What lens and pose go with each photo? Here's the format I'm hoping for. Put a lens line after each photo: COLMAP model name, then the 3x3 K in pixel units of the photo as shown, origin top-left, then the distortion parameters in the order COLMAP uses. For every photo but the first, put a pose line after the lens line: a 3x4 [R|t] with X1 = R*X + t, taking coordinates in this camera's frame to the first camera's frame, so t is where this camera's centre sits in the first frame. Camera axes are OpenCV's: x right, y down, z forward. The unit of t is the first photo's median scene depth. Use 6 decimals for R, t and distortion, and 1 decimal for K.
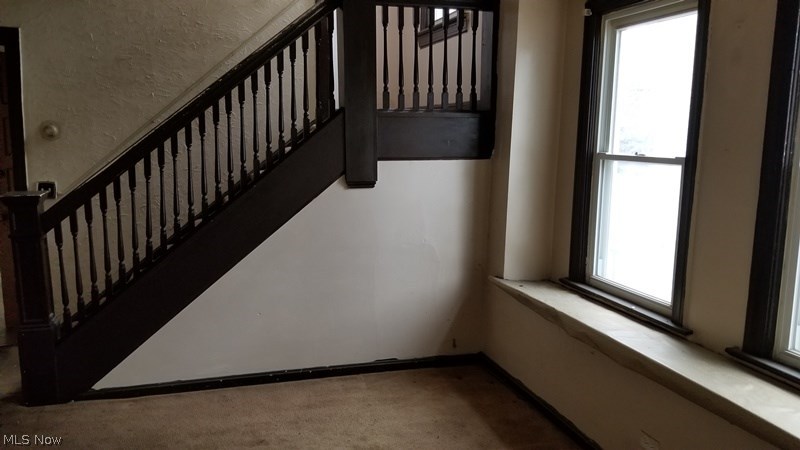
lens RADIAL K [[637.5, 0, 376.6], [0, 637.5, 223.2], [0, 0, 1]] dist [0.060402, -0.217930]
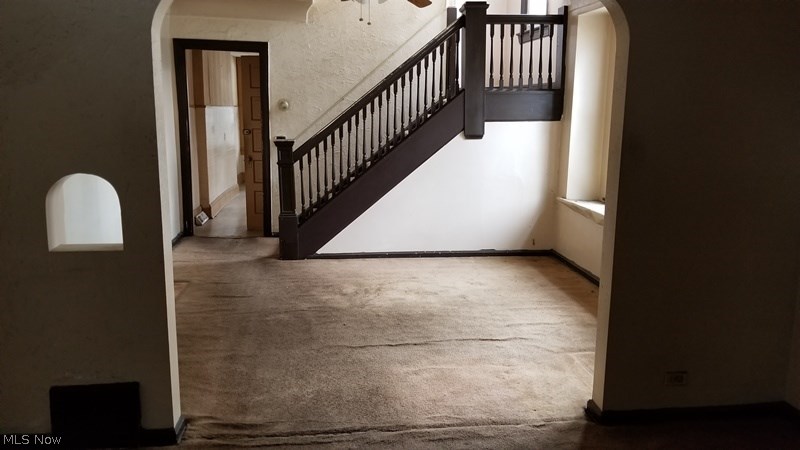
lens RADIAL K [[637.5, 0, 376.6], [0, 637.5, 223.2], [0, 0, 1]] dist [0.060402, -0.217930]
pose [[0.983117, 0.023820, -0.181422, 0.030514], [-0.016206, 0.998929, 0.043339, 0.088418], [0.182260, -0.039667, 0.982450, -0.618883]]
